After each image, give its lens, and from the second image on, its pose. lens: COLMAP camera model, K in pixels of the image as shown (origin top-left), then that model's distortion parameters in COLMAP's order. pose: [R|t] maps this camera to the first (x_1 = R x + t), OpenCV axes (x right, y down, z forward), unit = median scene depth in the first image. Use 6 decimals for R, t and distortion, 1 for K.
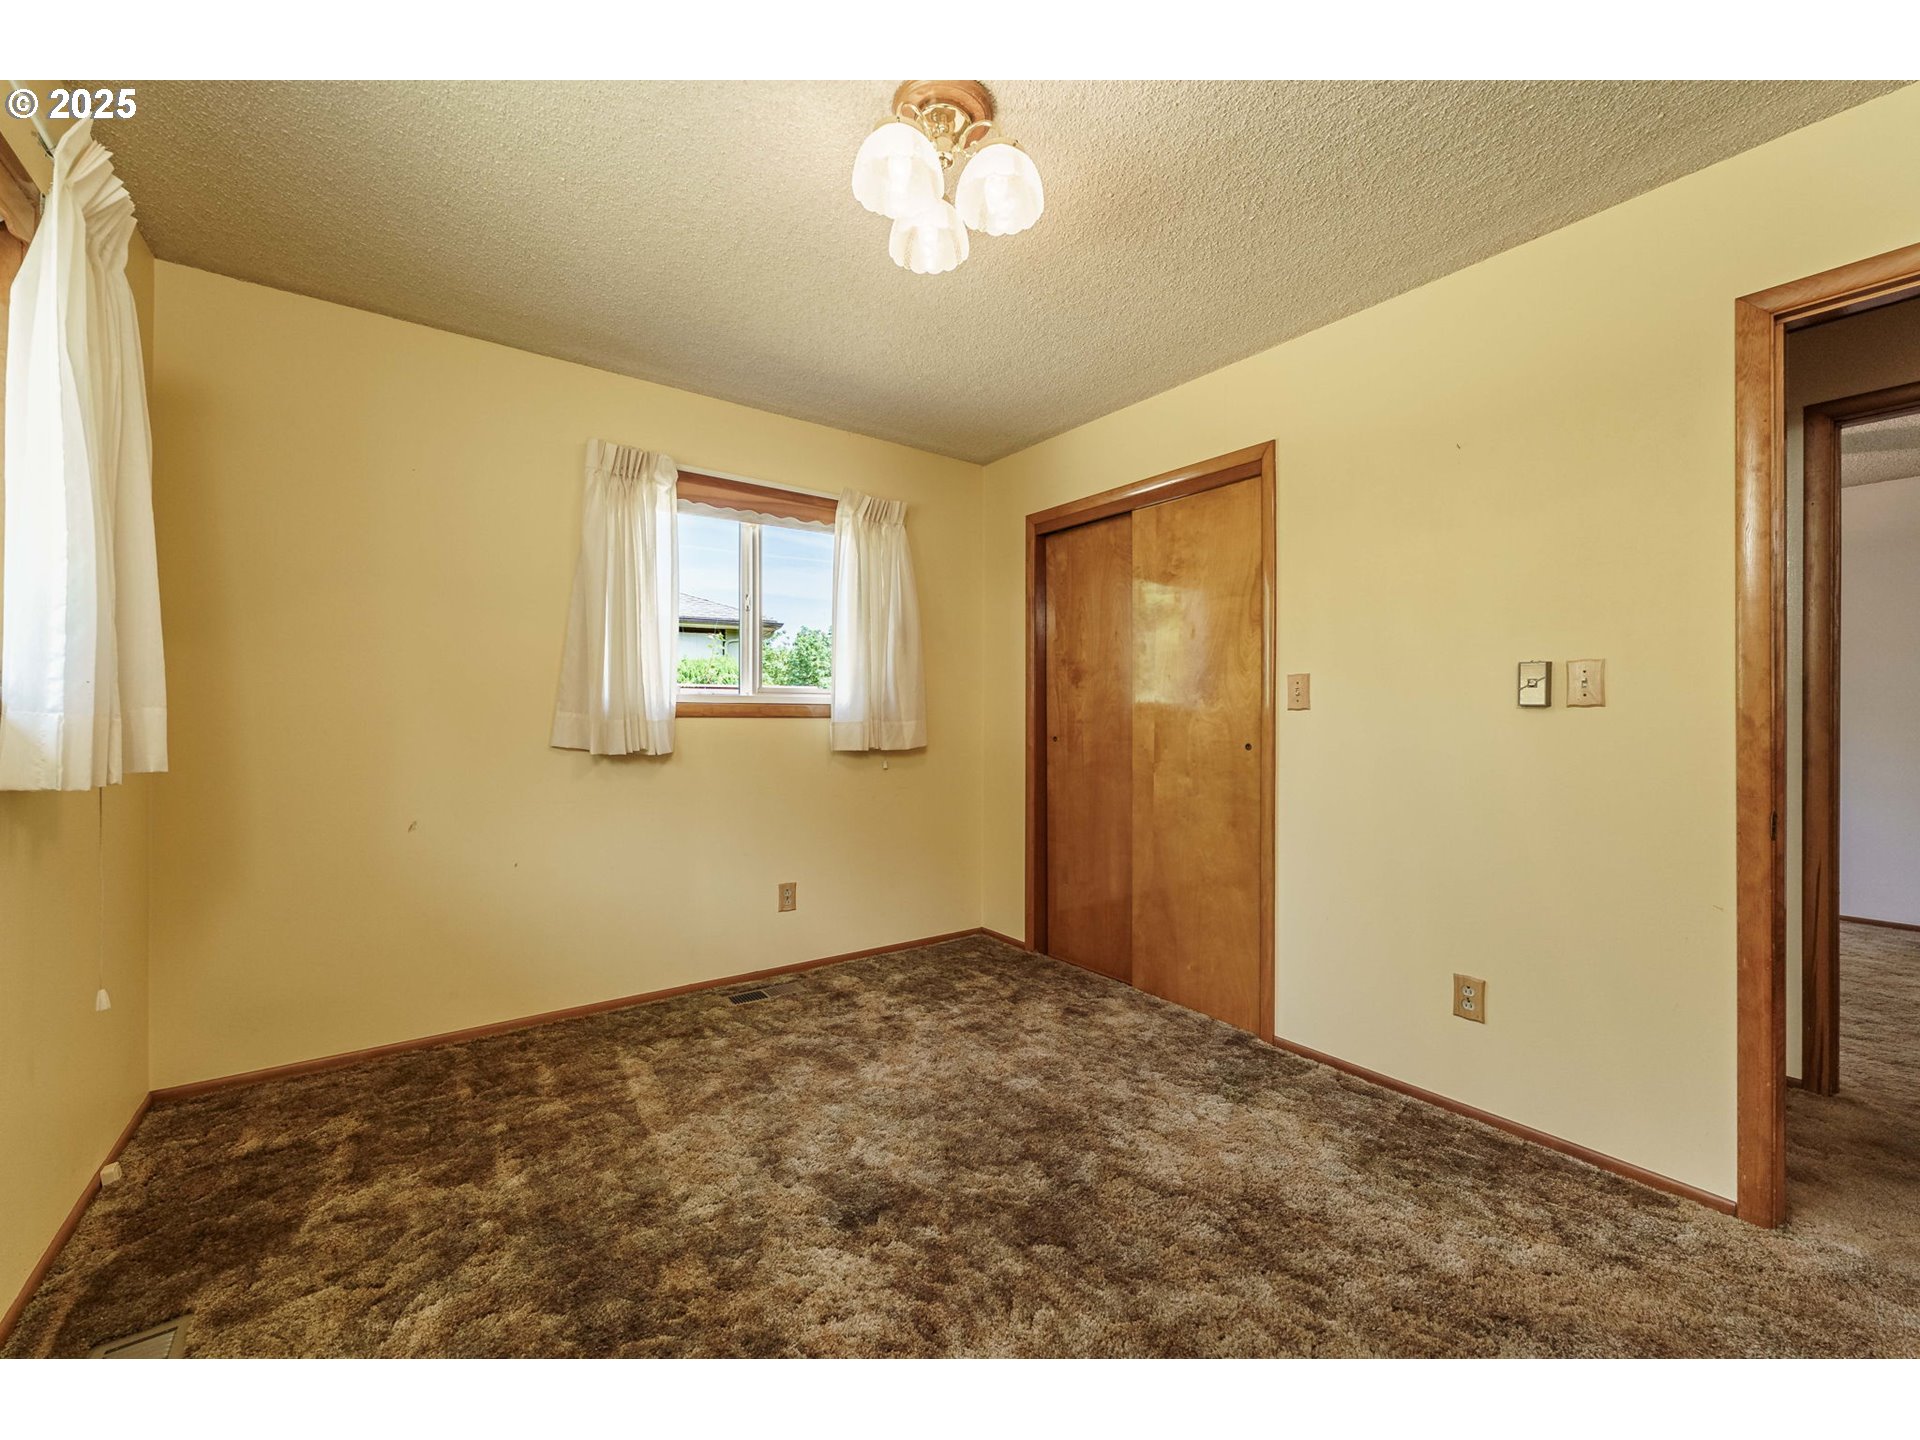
lens RADIAL K [[774.1, 0, 954.1], [0, 774.1, 715.9], [0, 0, 1]] dist [-0.000423, -0.000690]
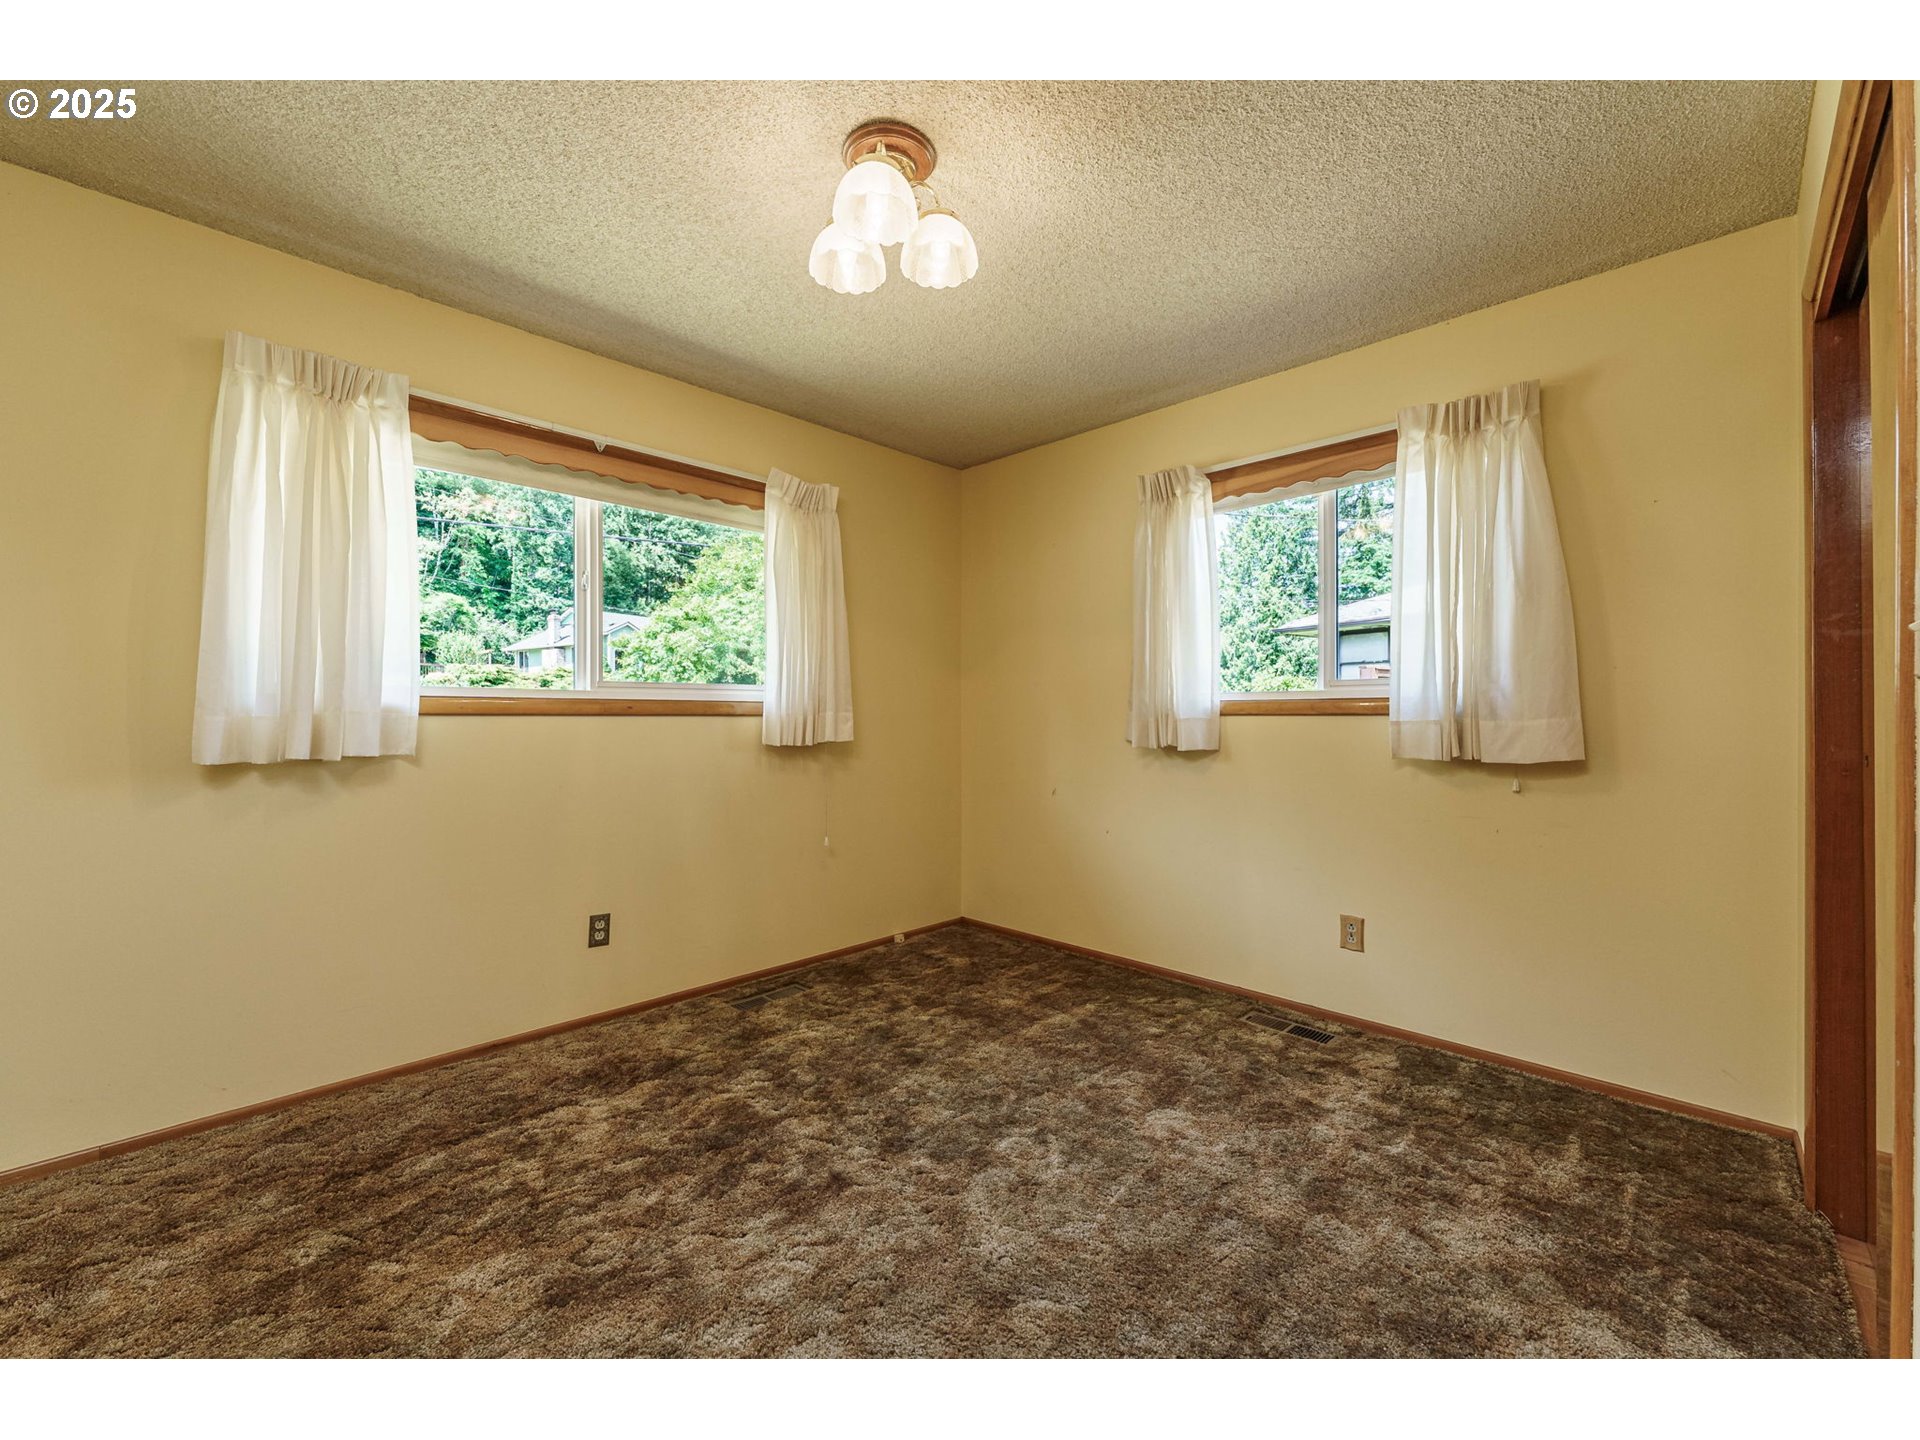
lens RADIAL K [[774.1, 0, 953.5], [0, 774.1, 721.1], [0, 0, 1]] dist [-0.000423, -0.000690]
pose [[0.156552, 0.005857, -0.987652, 0.639472], [0.004395, 0.999968, 0.006627, 0.000186], [0.987660, -0.005378, 0.156521, 0.543534]]
